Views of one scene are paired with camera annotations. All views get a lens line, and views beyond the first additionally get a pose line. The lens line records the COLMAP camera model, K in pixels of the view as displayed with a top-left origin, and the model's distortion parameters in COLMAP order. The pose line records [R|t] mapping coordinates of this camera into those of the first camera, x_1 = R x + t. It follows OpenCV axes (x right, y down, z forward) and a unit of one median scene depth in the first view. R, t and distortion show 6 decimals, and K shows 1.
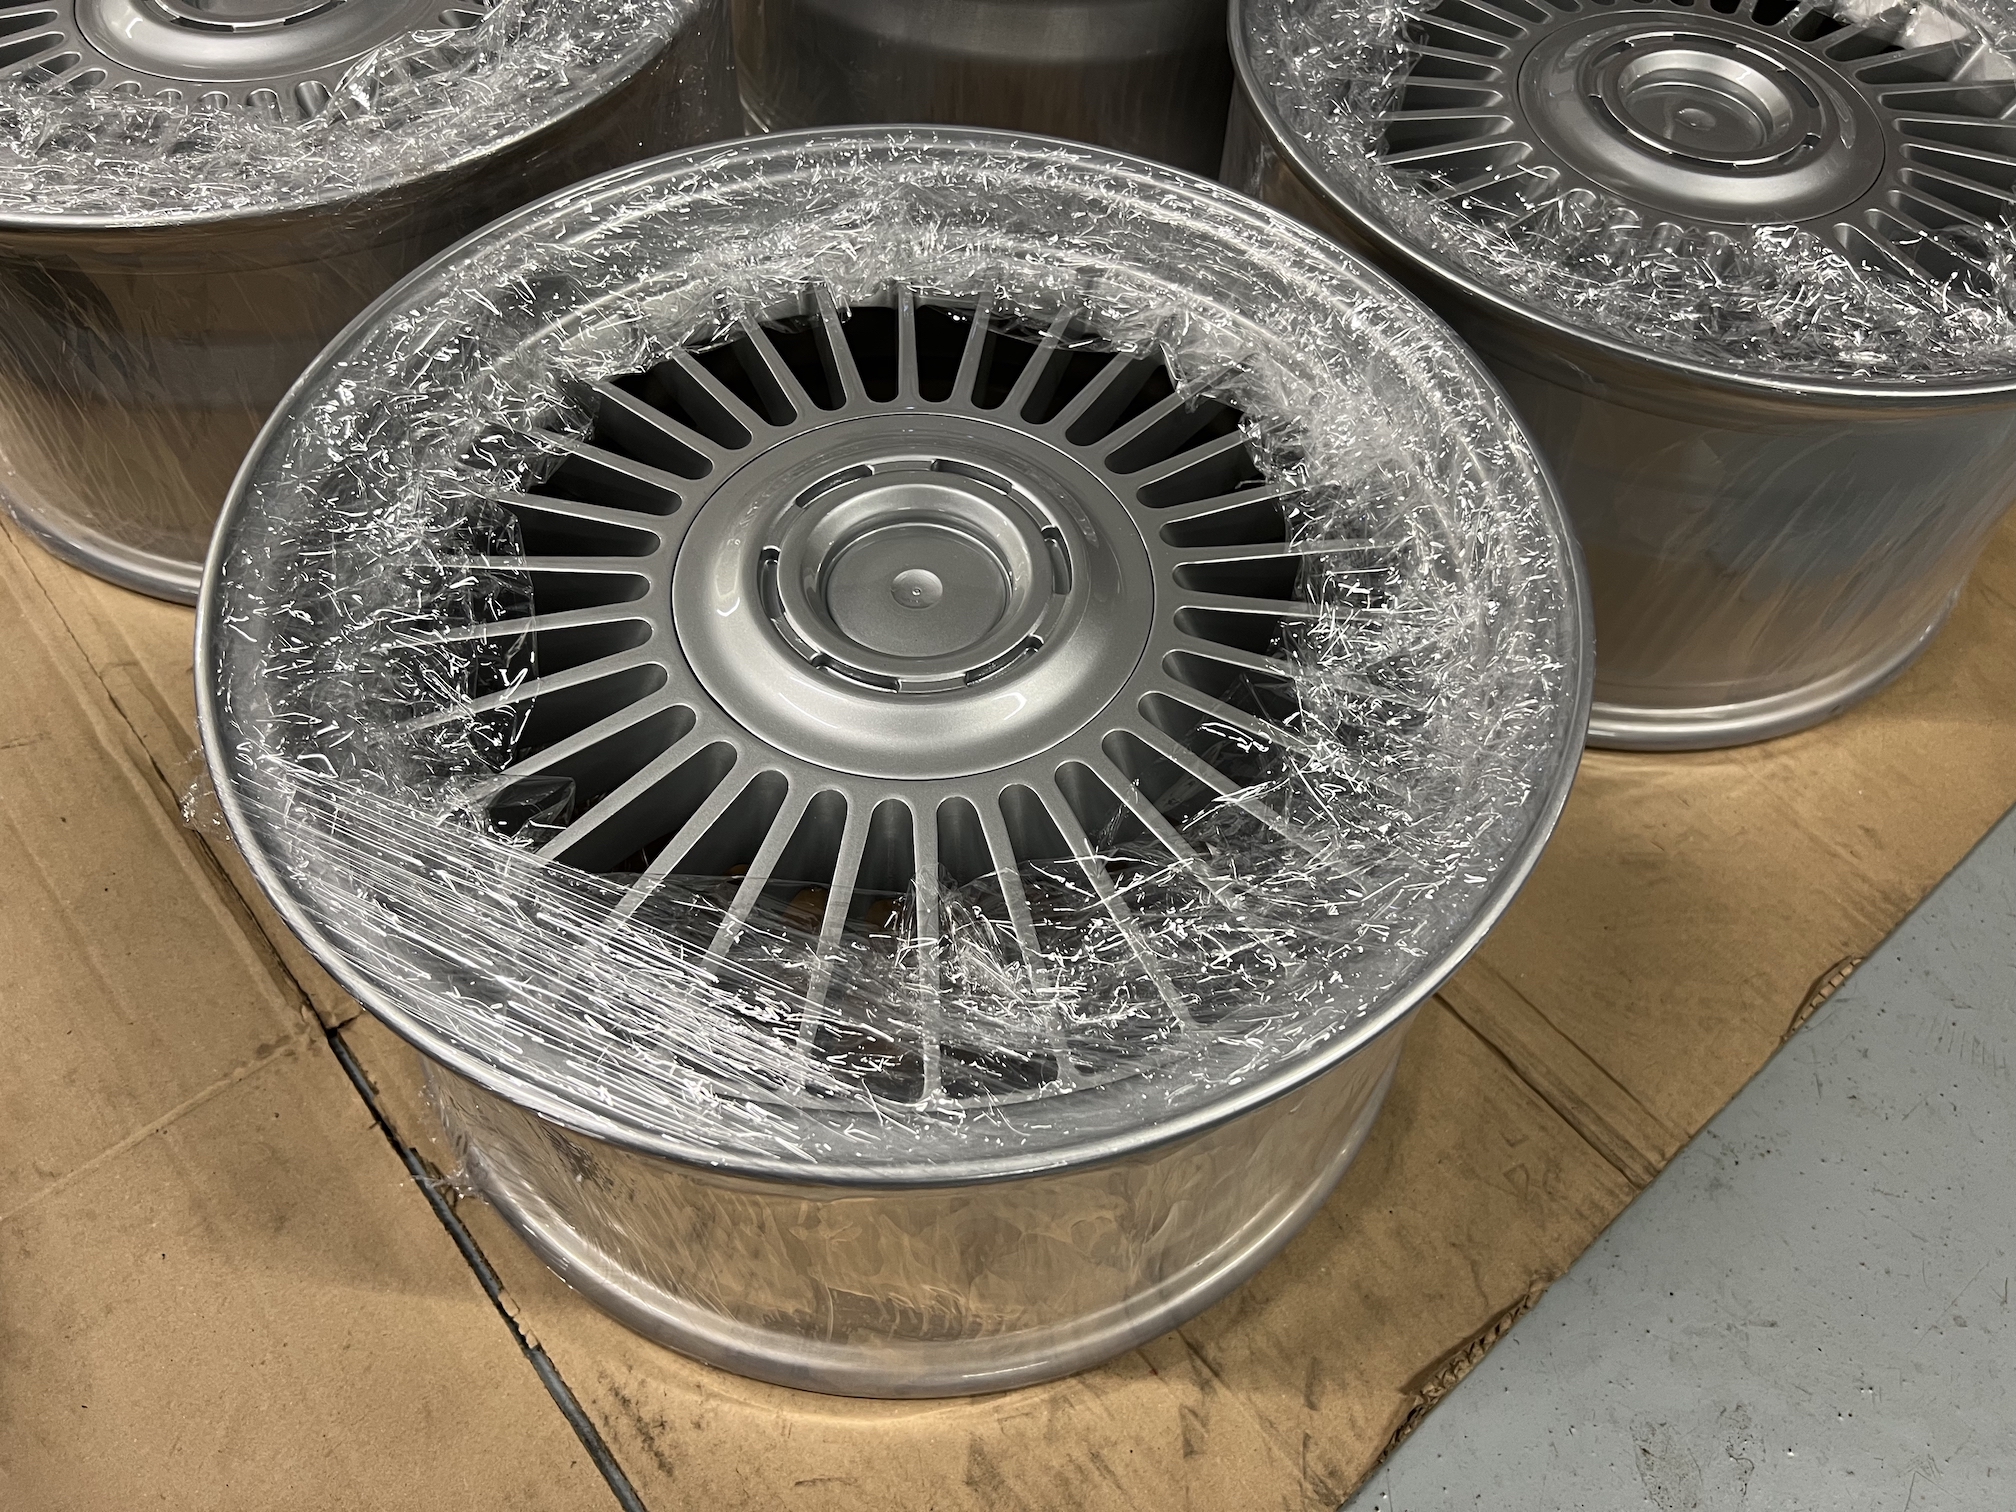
lens RADIAL K [[1582.6, 0, 1008.0], [0, 1582.6, 756.0], [0, 0, 1]] dist [0.030929, -0.005498]
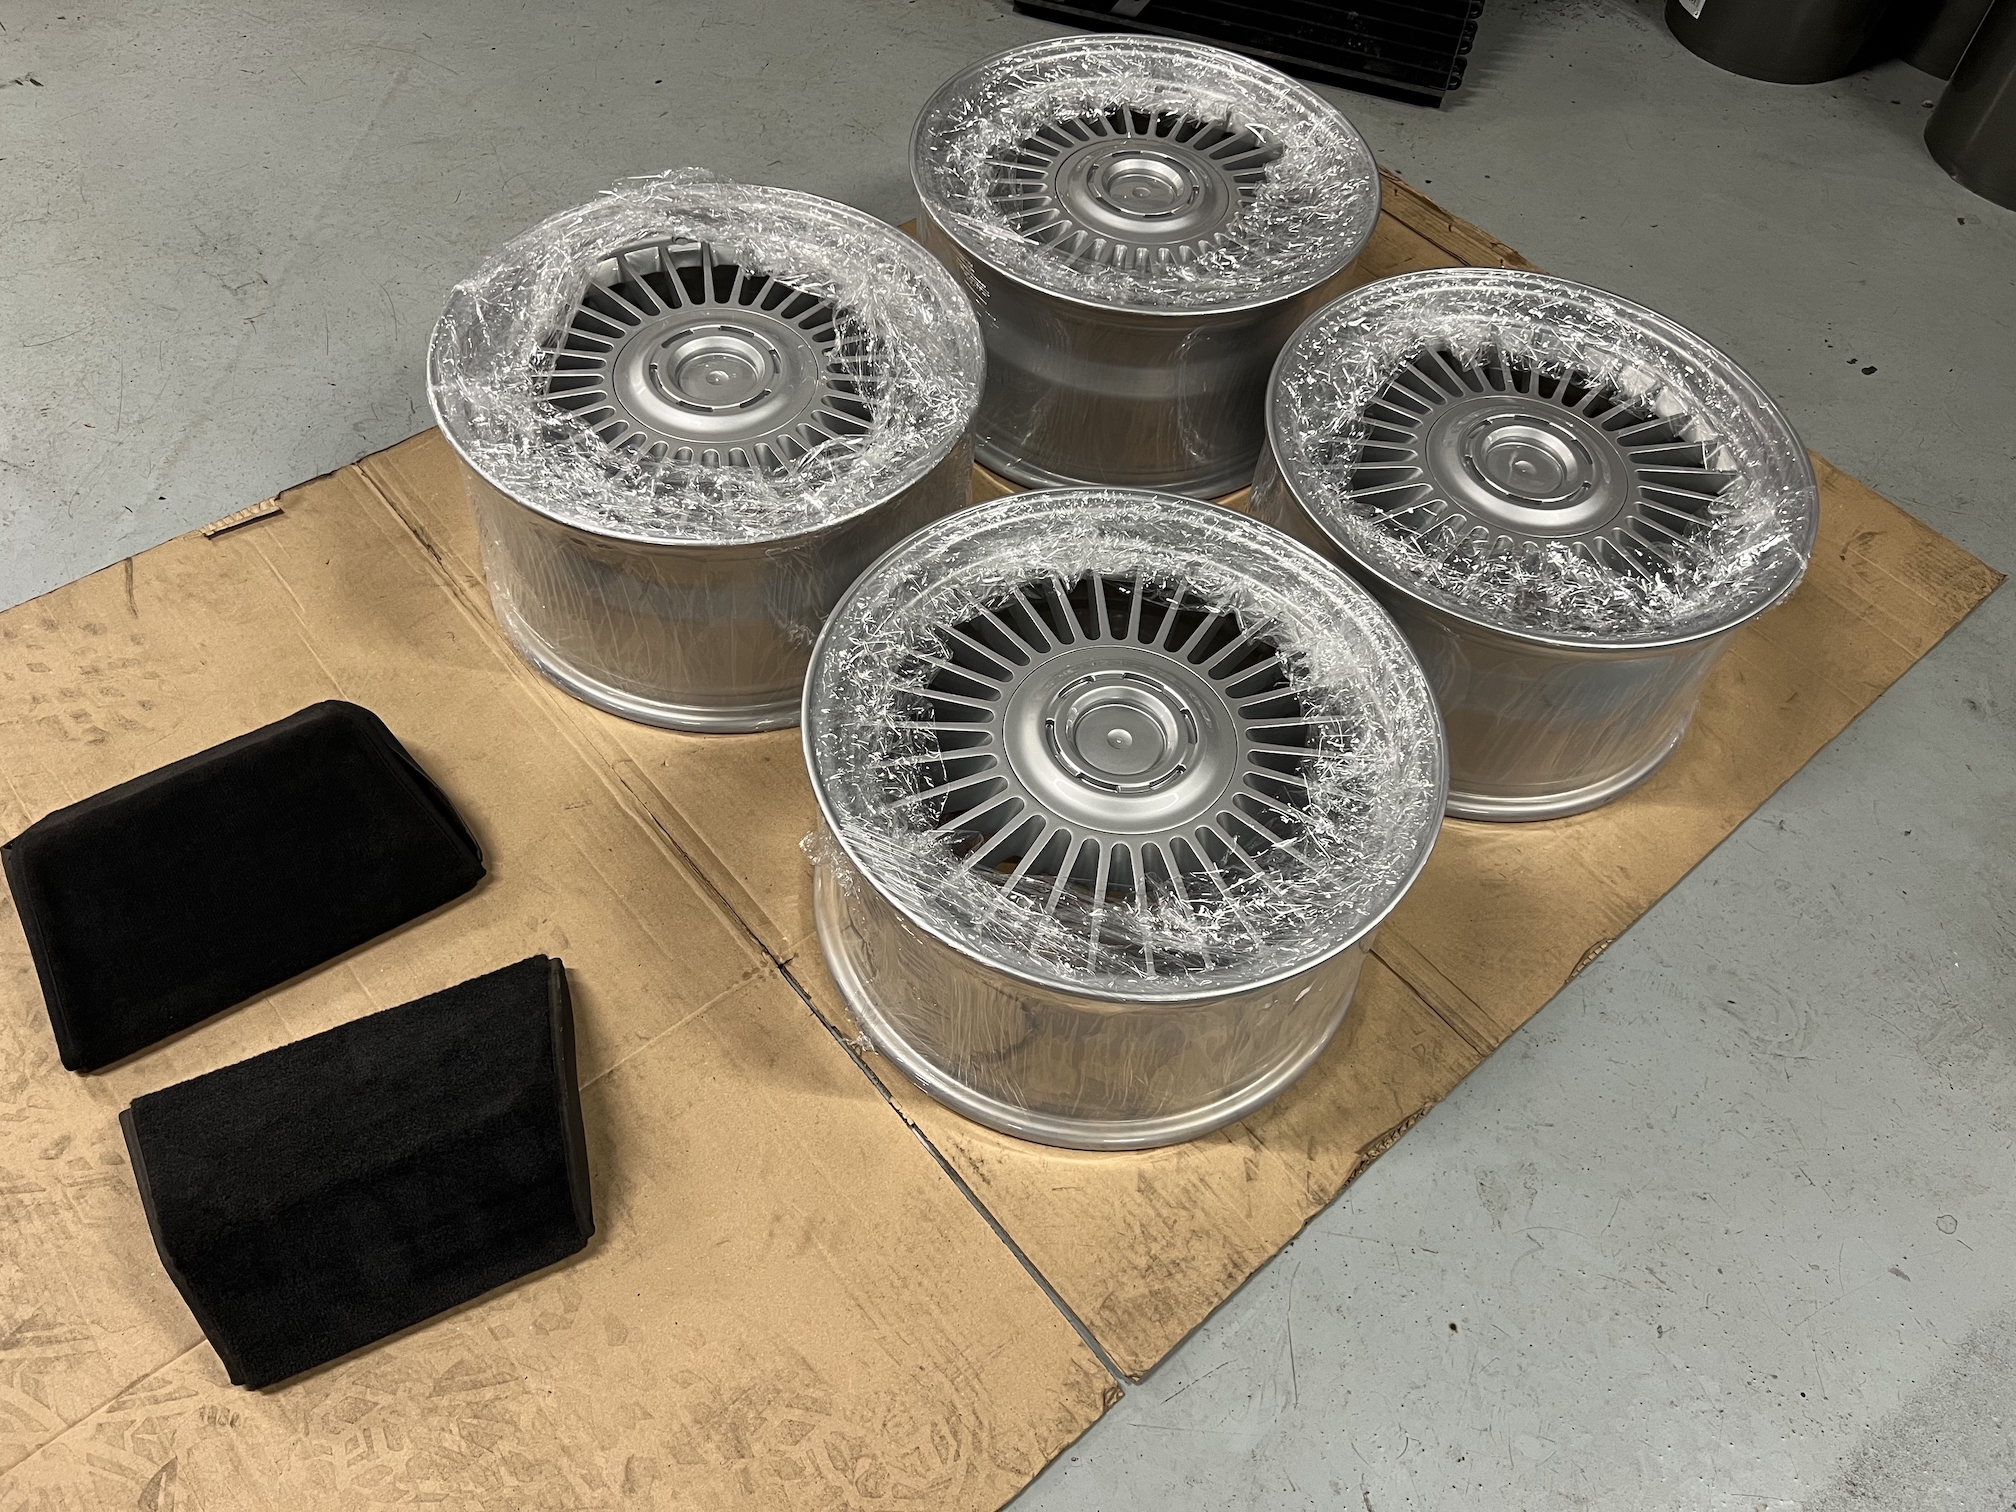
lens RADIAL K [[1608.4, 0, 1008.0], [0, 1608.4, 756.0], [0, 0, 1]] dist [0.106957, -0.002244]
pose [[0.999344, 0.013280, 0.033685, -0.250801], [-0.012329, 0.999524, -0.028291, -0.022834], [-0.034045, 0.027857, 0.999032, -0.977036]]
